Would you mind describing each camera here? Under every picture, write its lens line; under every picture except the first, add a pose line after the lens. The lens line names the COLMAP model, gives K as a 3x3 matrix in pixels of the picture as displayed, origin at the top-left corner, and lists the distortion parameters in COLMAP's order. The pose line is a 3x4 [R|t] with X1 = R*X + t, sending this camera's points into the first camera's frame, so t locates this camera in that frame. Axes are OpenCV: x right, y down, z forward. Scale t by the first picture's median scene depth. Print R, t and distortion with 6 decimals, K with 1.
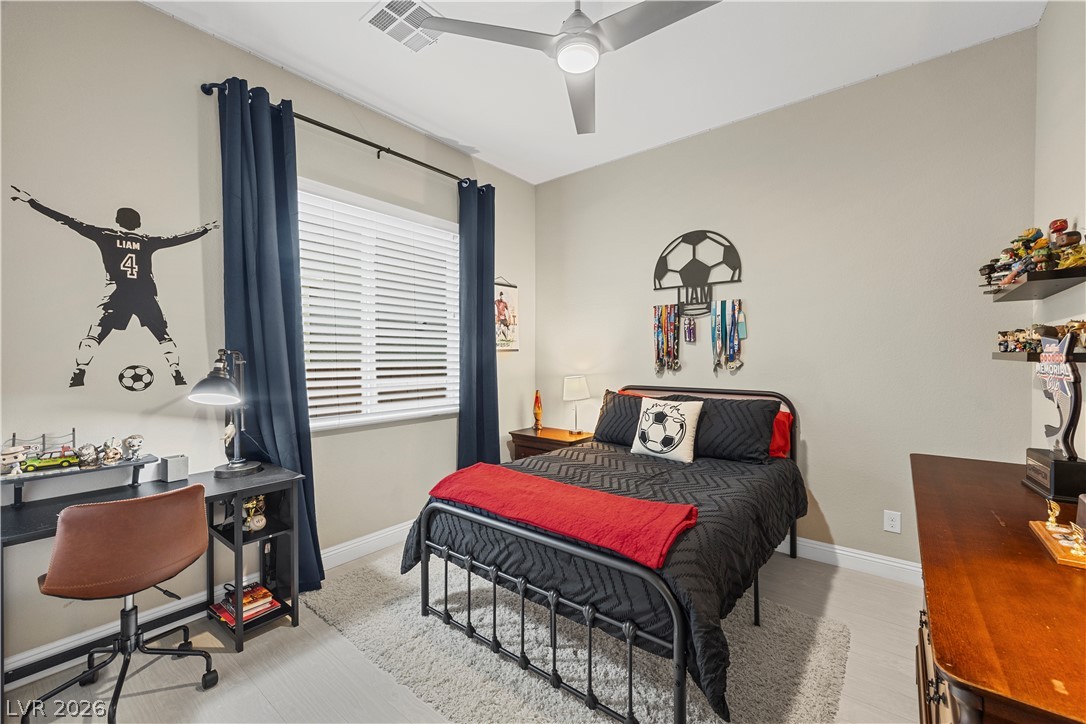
lens RADIAL K [[443.2, 0, 544.1], [0, 443.2, 361.7], [0, 0, 1]] dist [0.001492, 0.000282]
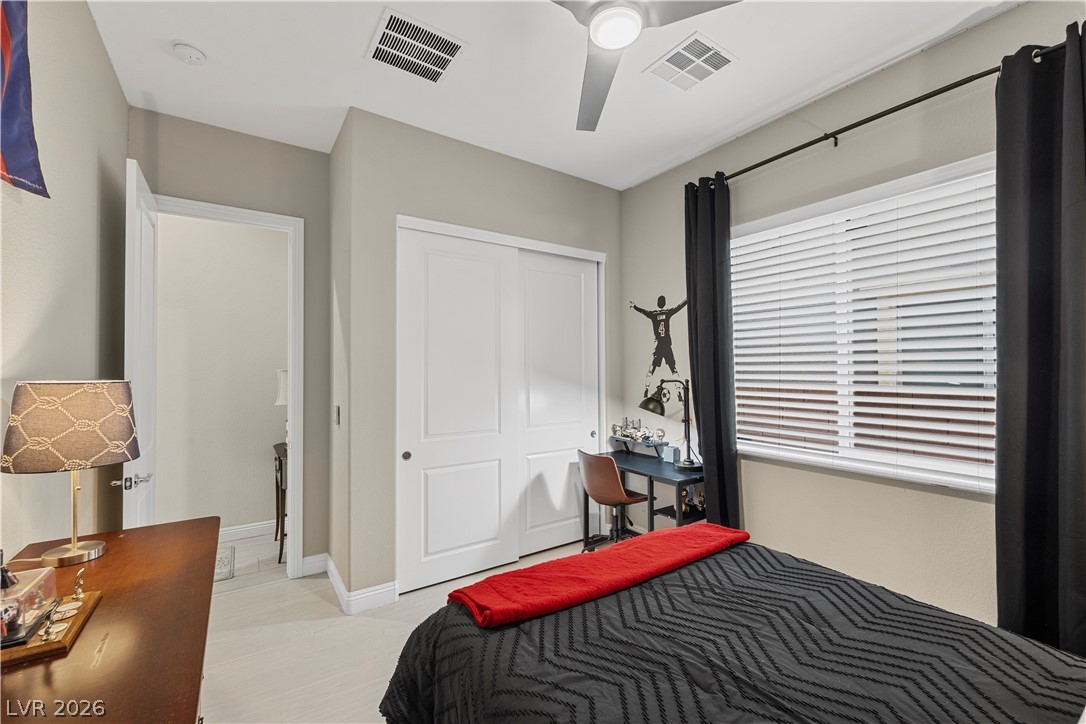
lens RADIAL K [[443.2, 0, 544.1], [0, 443.2, 361.7], [0, 0, 1]] dist [0.001492, 0.000282]
pose [[-0.287066, -0.018776, -0.957727, 0.813083], [-0.012239, 0.999798, -0.015932, -0.057080], [0.957833, 0.007148, -0.287238, 1.034124]]
